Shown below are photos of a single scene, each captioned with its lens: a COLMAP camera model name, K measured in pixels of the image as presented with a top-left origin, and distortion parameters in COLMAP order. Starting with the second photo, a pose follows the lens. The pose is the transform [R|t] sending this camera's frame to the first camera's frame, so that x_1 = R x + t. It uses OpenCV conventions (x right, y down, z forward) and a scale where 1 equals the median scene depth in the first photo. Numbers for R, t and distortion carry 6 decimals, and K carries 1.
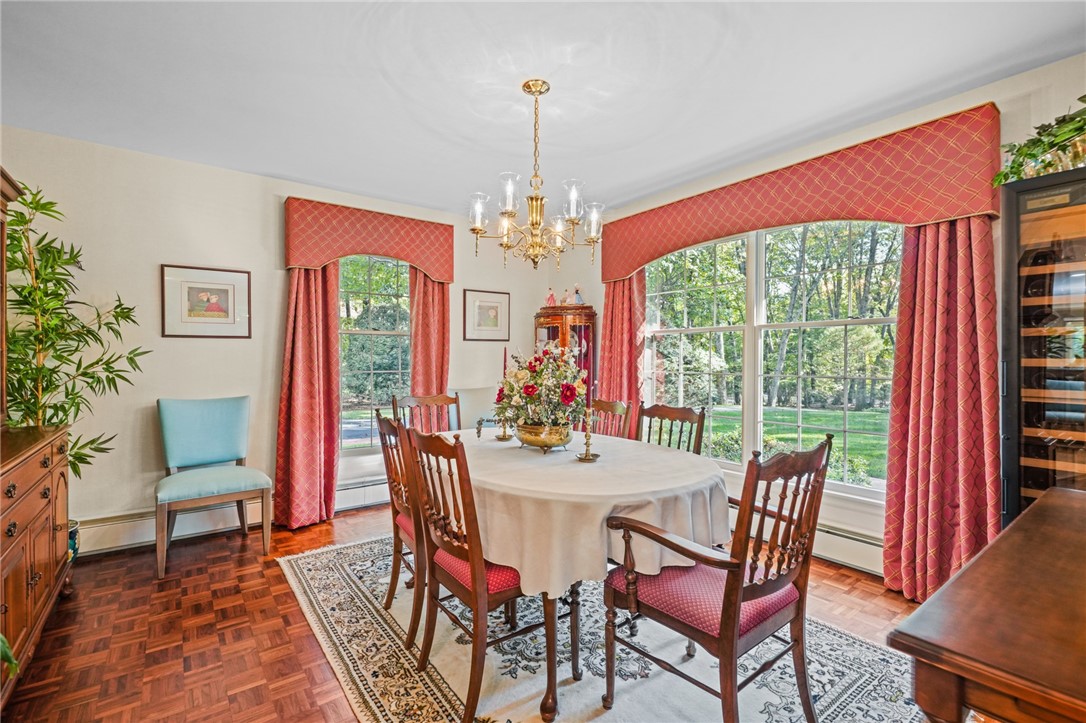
lens RADIAL K [[490.3, 0, 548.5], [0, 490.3, 360.9], [0, 0, 1]] dist [0.001366, 0.000640]
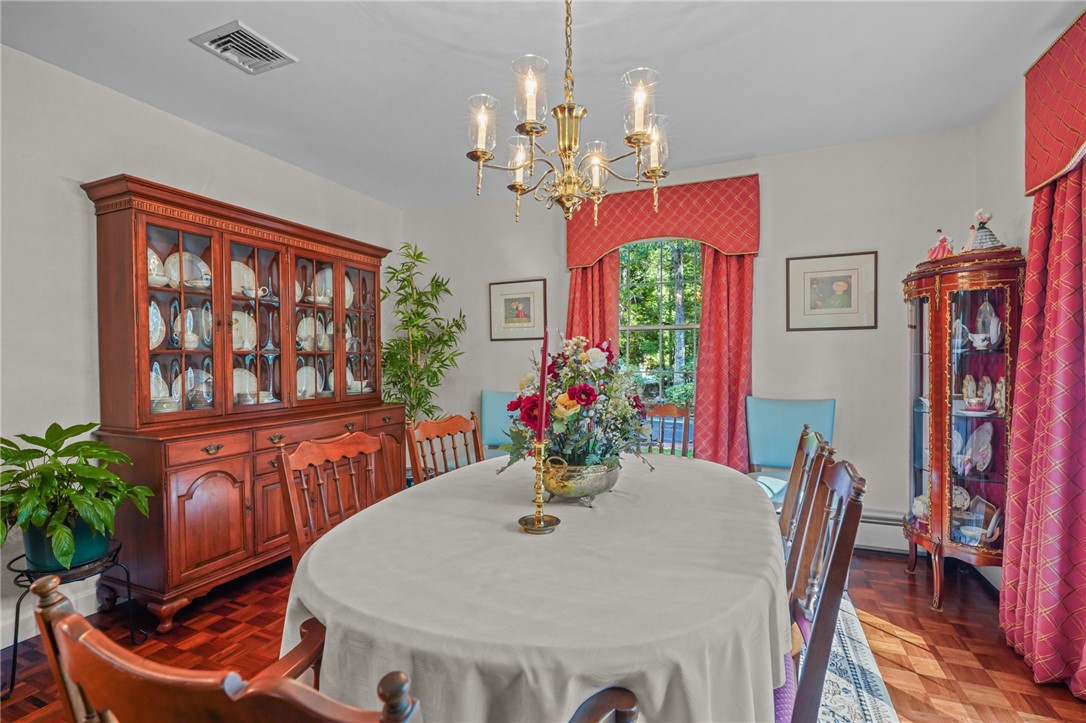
lens RADIAL K [[502.3, 0, 541.0], [0, 502.3, 363.3], [0, 0, 1]] dist [-0.003976, -0.000563]
pose [[0.514219, 0.003994, -0.857649, 0.287080], [0.002774, 0.999976, 0.006320, -0.000290], [0.857654, -0.005629, 0.514196, 0.345245]]
